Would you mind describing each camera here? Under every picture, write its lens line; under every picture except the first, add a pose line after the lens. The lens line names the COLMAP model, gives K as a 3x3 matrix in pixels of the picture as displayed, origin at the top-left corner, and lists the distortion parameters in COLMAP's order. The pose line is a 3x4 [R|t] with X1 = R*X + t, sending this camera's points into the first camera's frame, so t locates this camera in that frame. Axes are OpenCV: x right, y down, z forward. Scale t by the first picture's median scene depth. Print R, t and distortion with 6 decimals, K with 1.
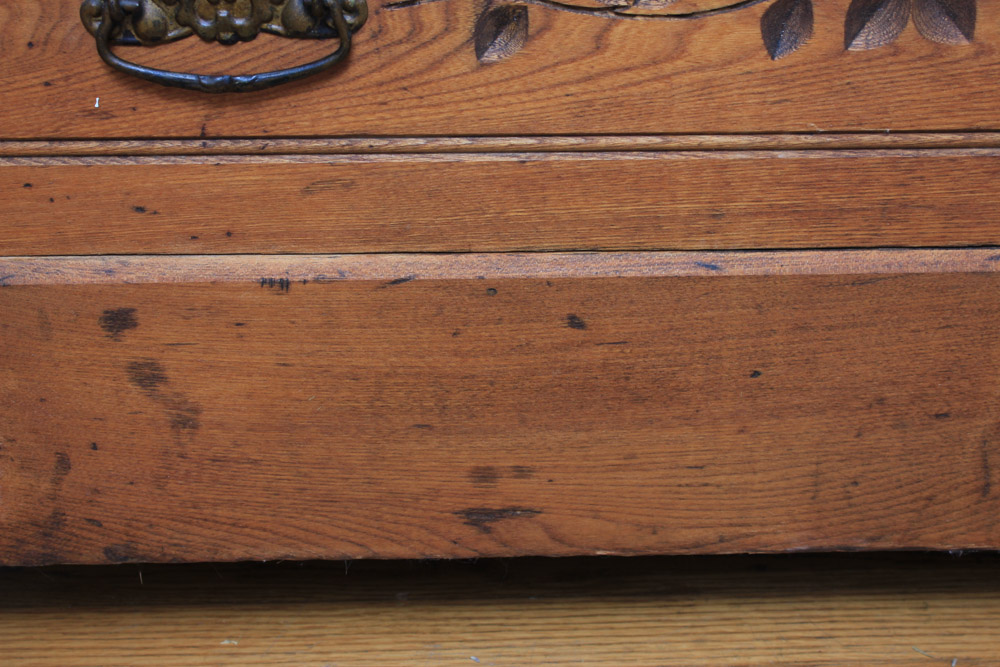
lens RADIAL K [[1566.2, 0, 500.2], [0, 1566.2, 331.9], [0, 0, 1]] dist [-0.003443, 0.000000]
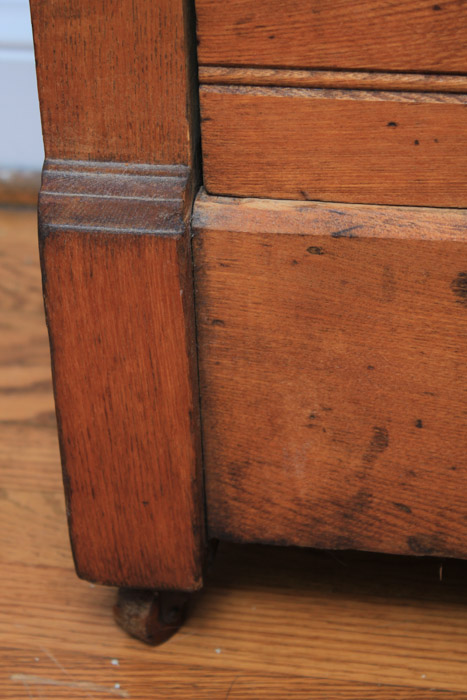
lens RADIAL K [[1676.0, 0, 232.9], [0, 1676.0, 350.9], [0, 0, 1]] dist [0.087533, 0.000000]
pose [[0.978969, 0.076603, -0.189079, -0.187142], [-0.068983, 0.996530, 0.046567, -0.004643], [0.191990, -0.032545, 0.980857, 0.053714]]
